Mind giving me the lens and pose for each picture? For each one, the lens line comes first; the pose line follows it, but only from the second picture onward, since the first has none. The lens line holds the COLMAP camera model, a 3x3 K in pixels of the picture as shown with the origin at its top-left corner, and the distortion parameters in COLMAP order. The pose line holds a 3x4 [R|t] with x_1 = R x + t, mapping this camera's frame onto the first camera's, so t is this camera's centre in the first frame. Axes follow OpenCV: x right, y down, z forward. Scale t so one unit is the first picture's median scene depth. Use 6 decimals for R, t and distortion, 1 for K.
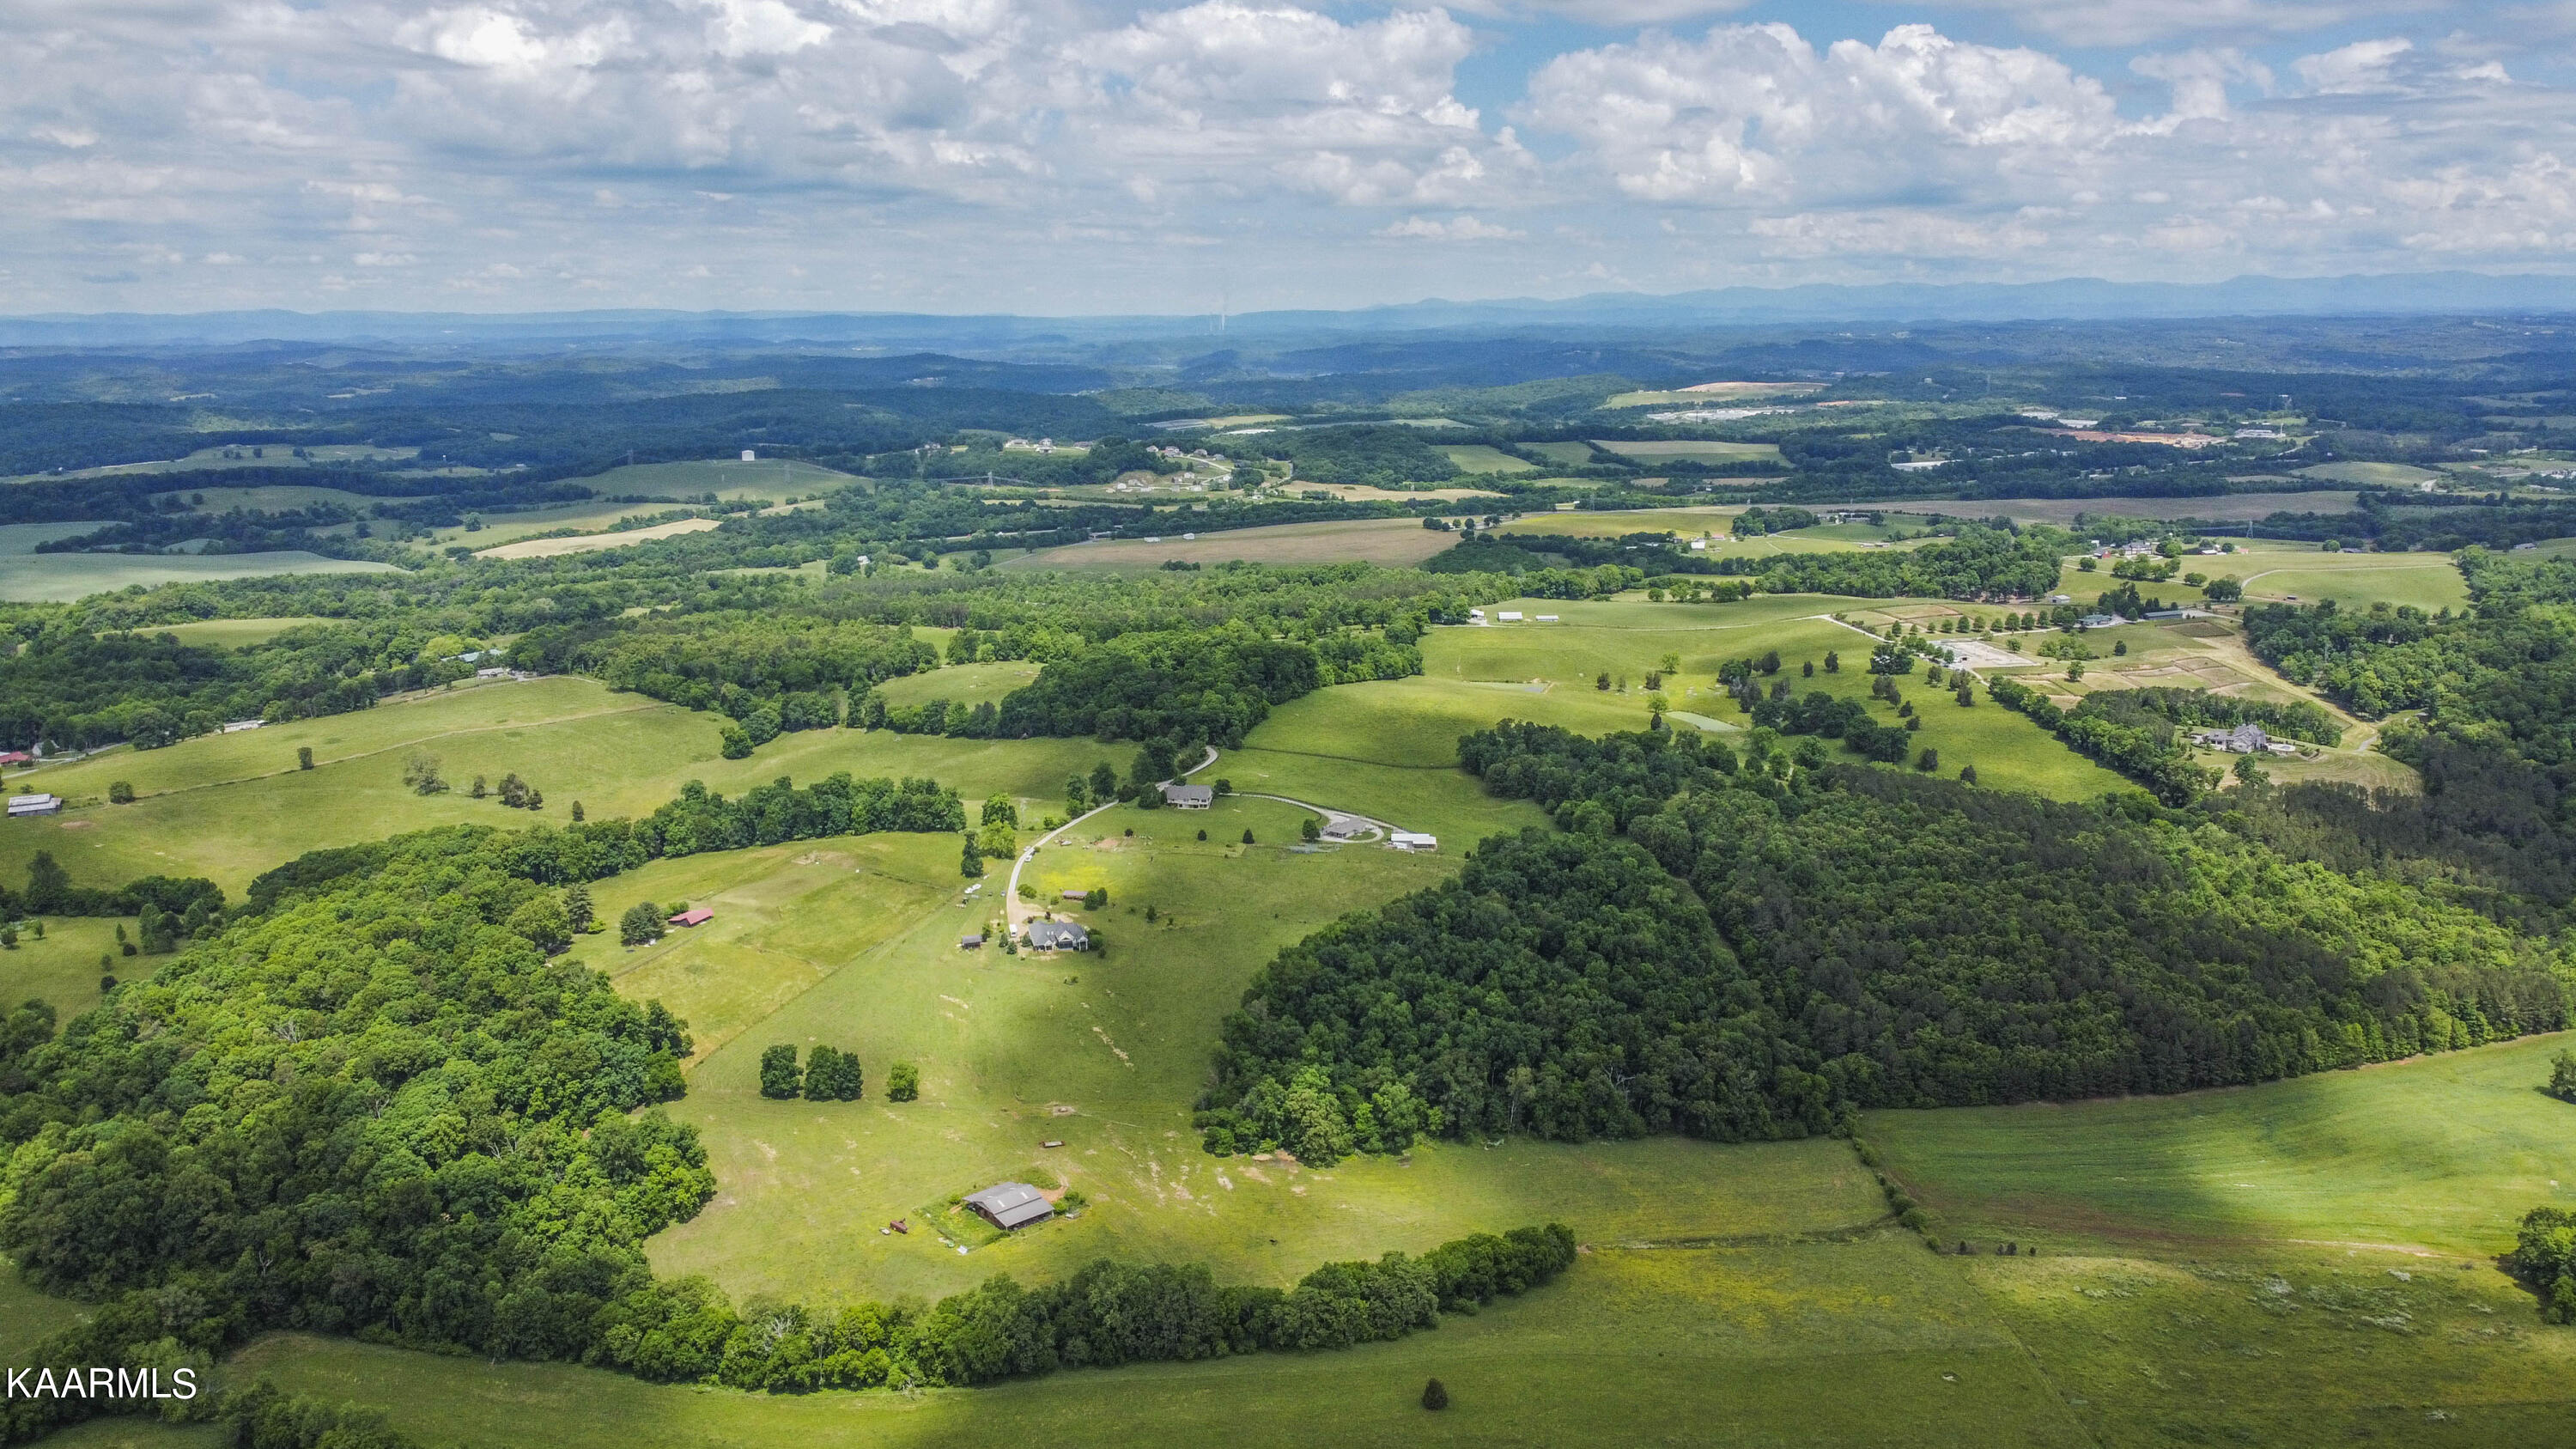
lens RADIAL K [[1953.2, 0, 1290.4], [0, 1953.2, 700.0], [0, 0, 1]] dist [0.015152, -0.017294]
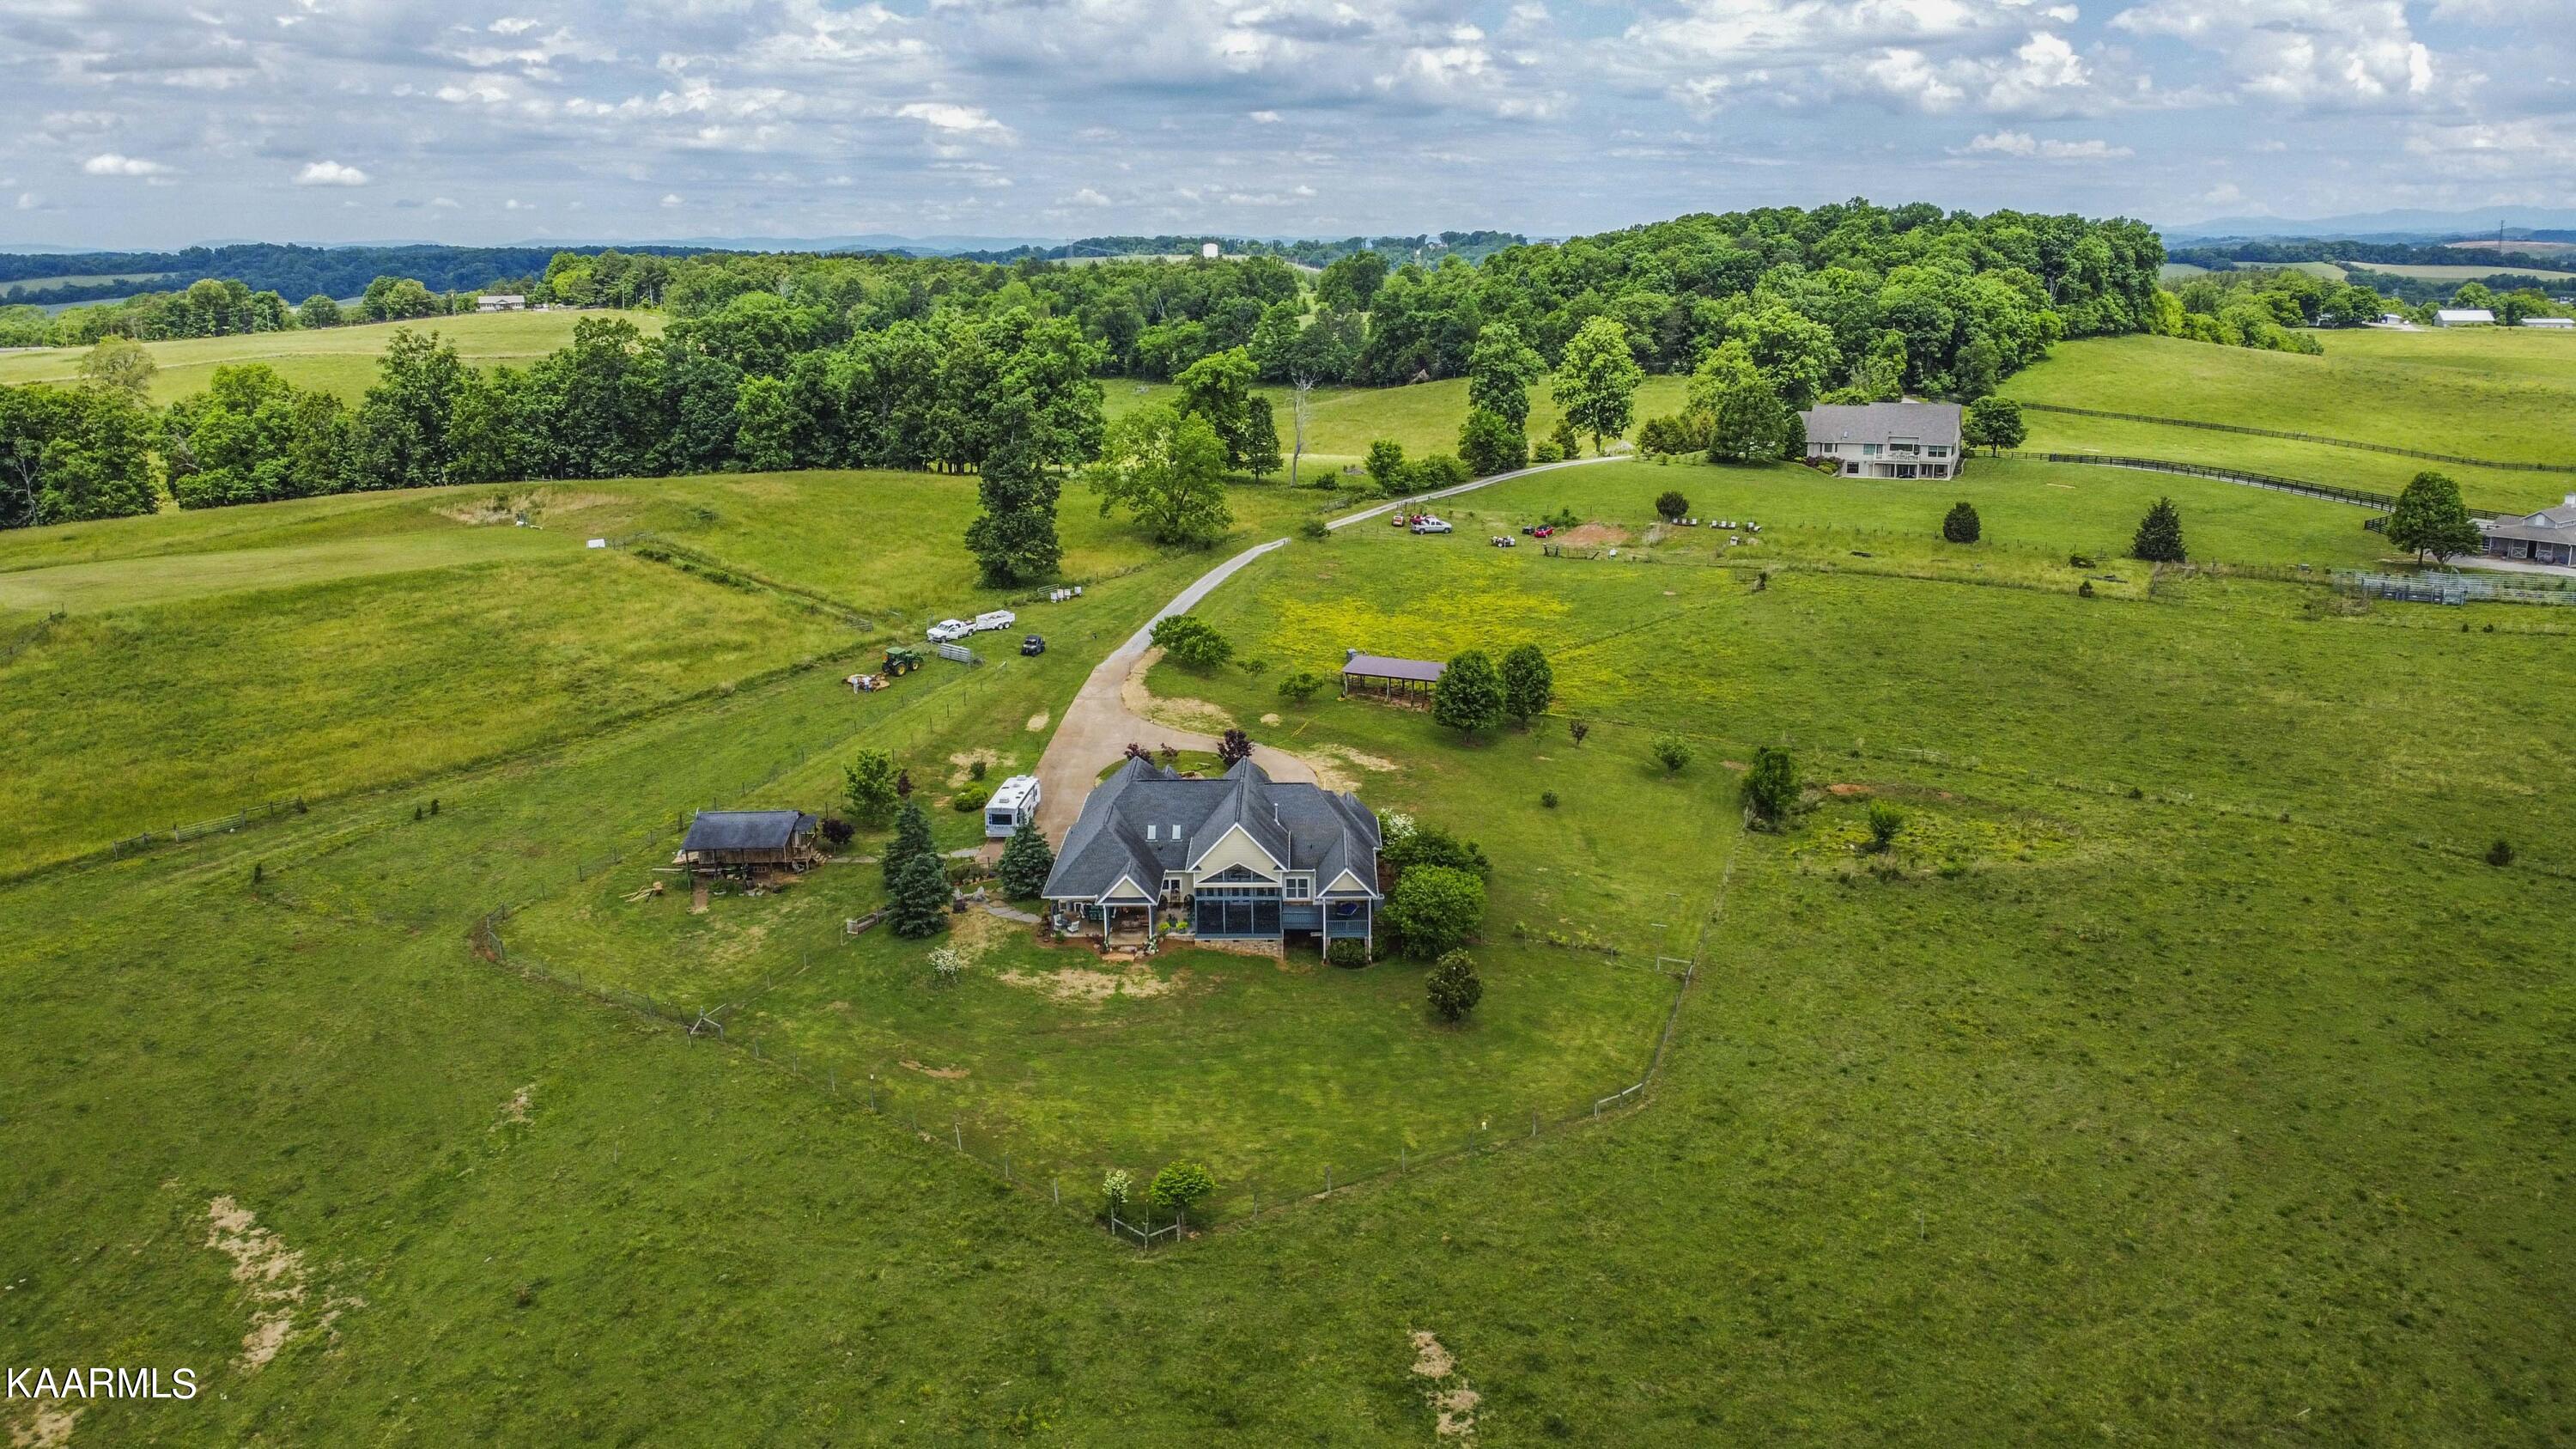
lens RADIAL K [[1953.2, 0, 1282.2], [0, 1953.2, 719.9], [0, 0, 1]] dist [0.015152, -0.017294]
pose [[0.963397, 0.071362, -0.258404, -0.071772], [-0.060606, 0.996940, 0.049367, 0.101811], [0.261137, -0.031899, 0.964775, 0.849105]]
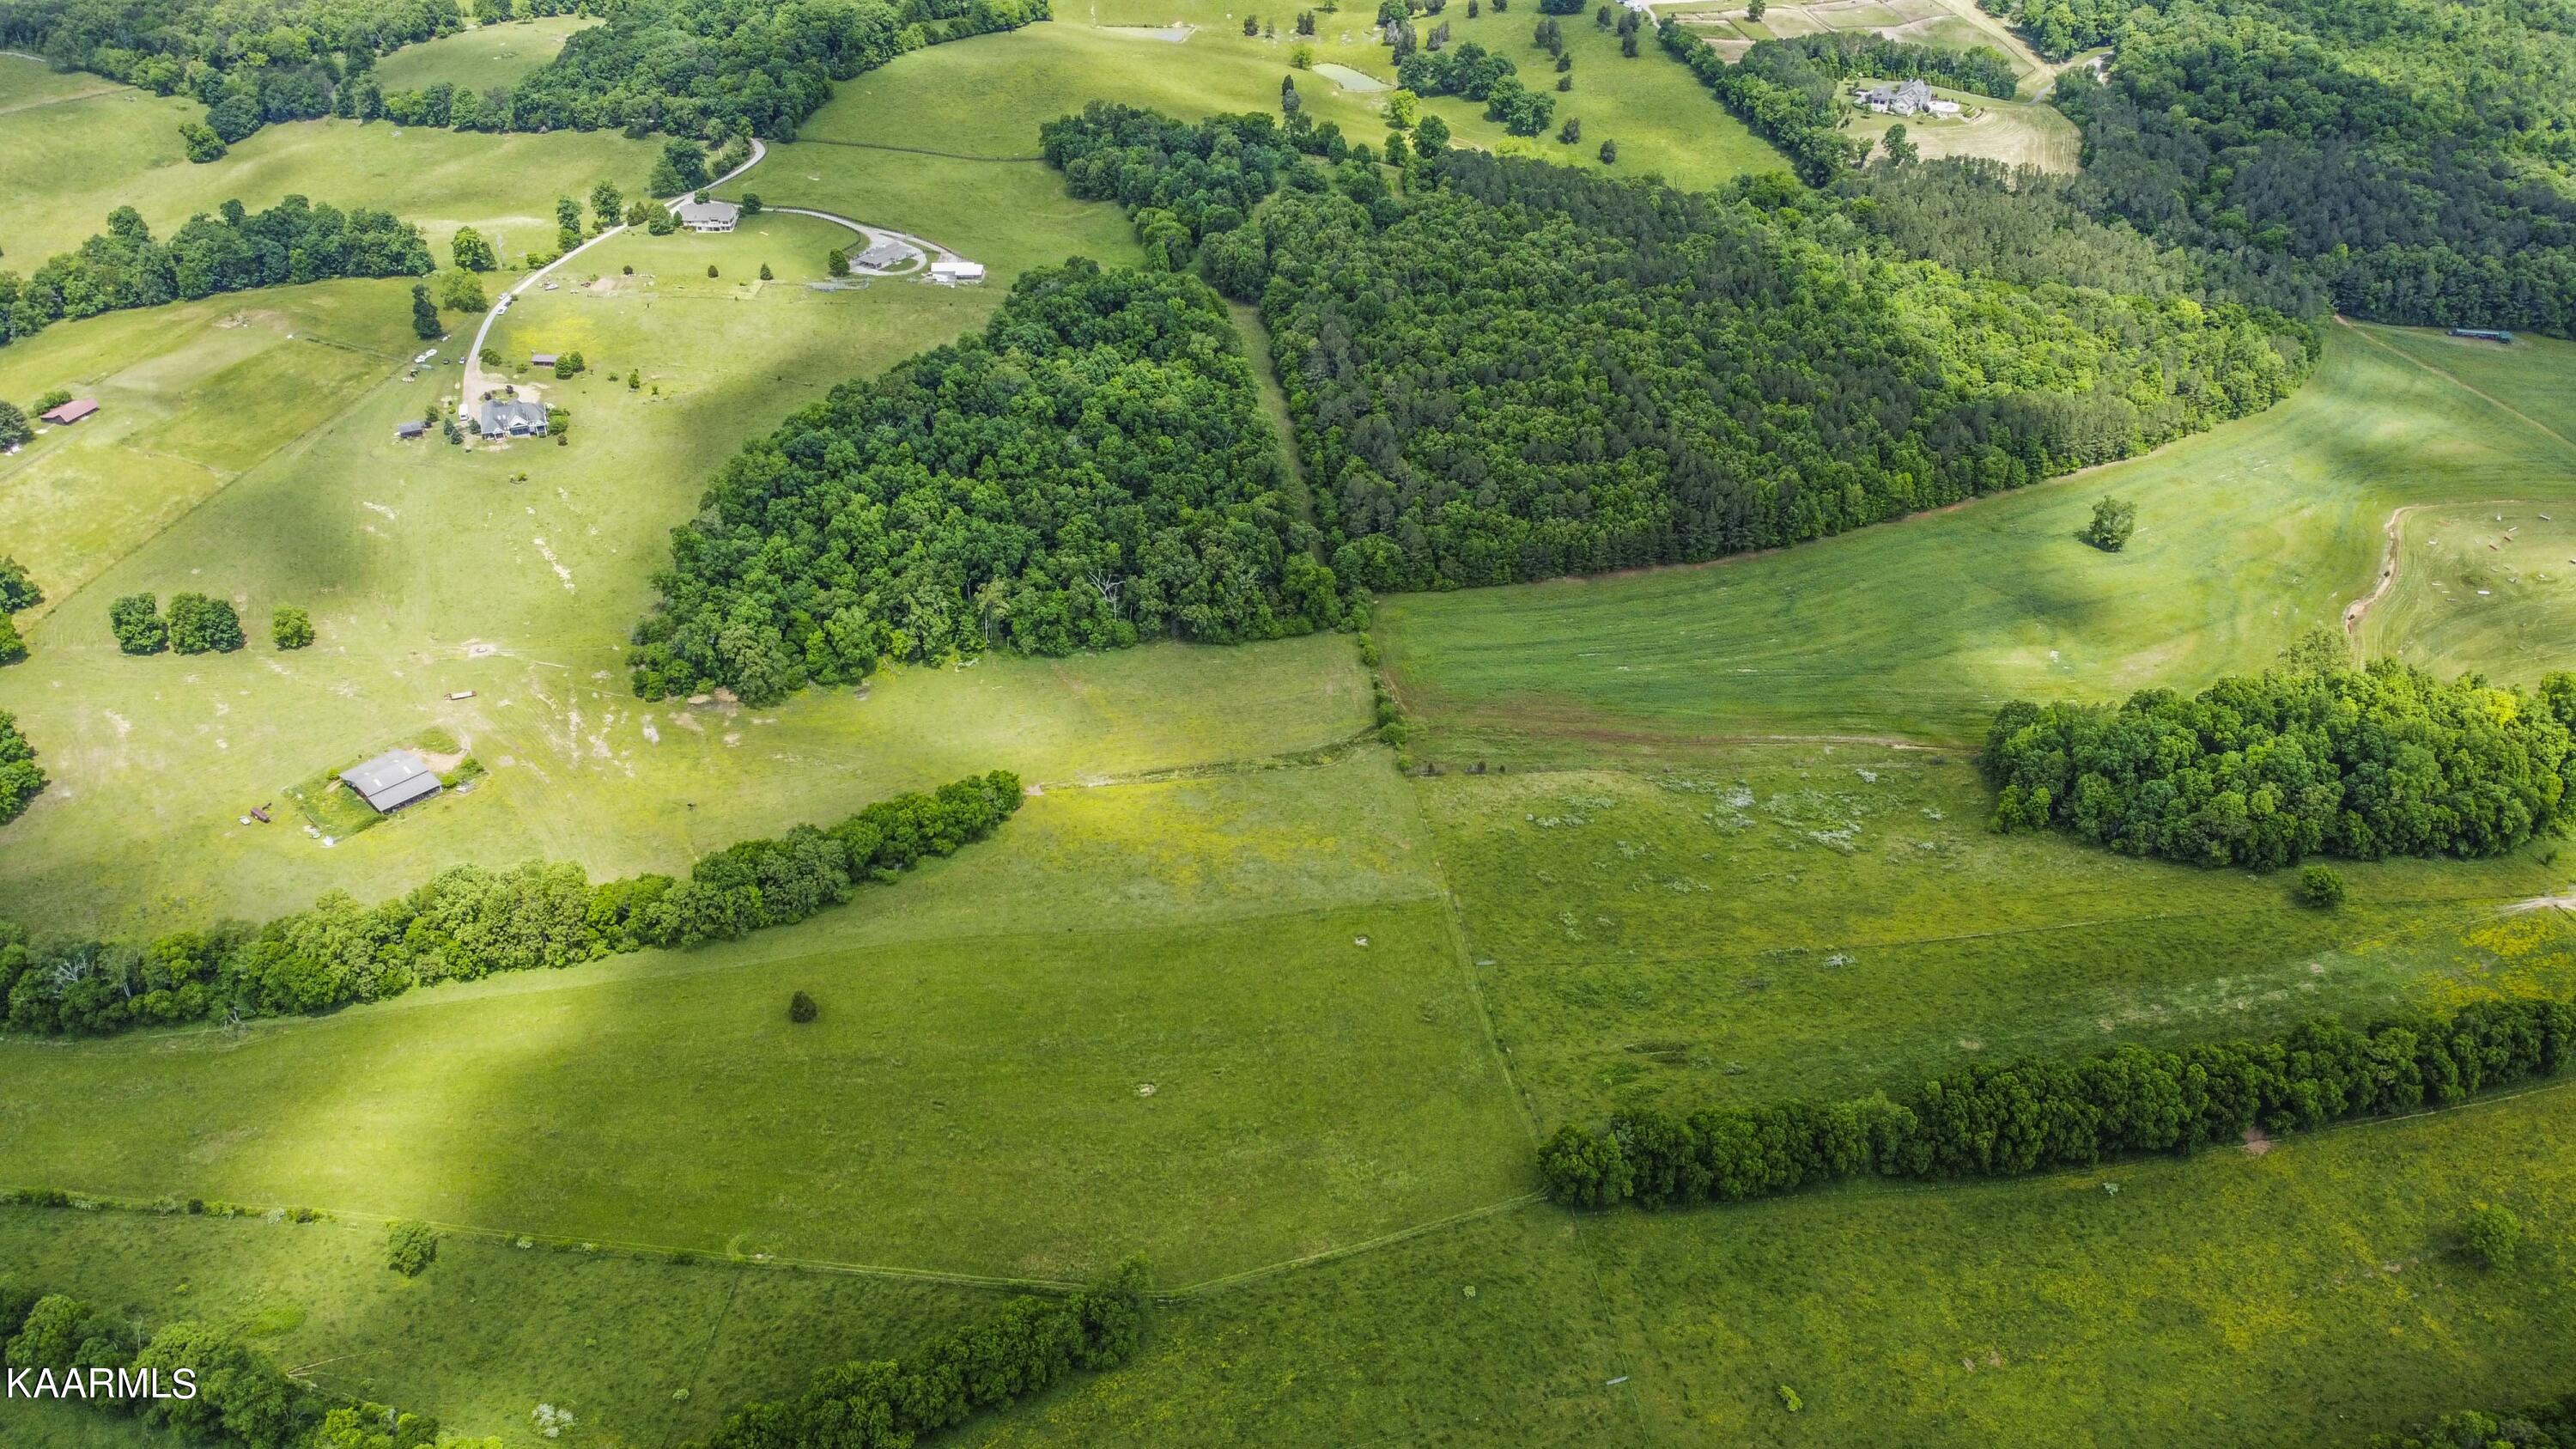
lens RADIAL K [[1953.2, 0, 1264.6], [0, 1953.2, 732.9], [0, 0, 1]] dist [0.015152, -0.017294]
pose [[0.994893, -0.049548, 0.087938, 0.135385], [0.014118, 0.930972, 0.364818, -0.065441], [-0.099944, -0.361713, 0.926917, 0.097330]]
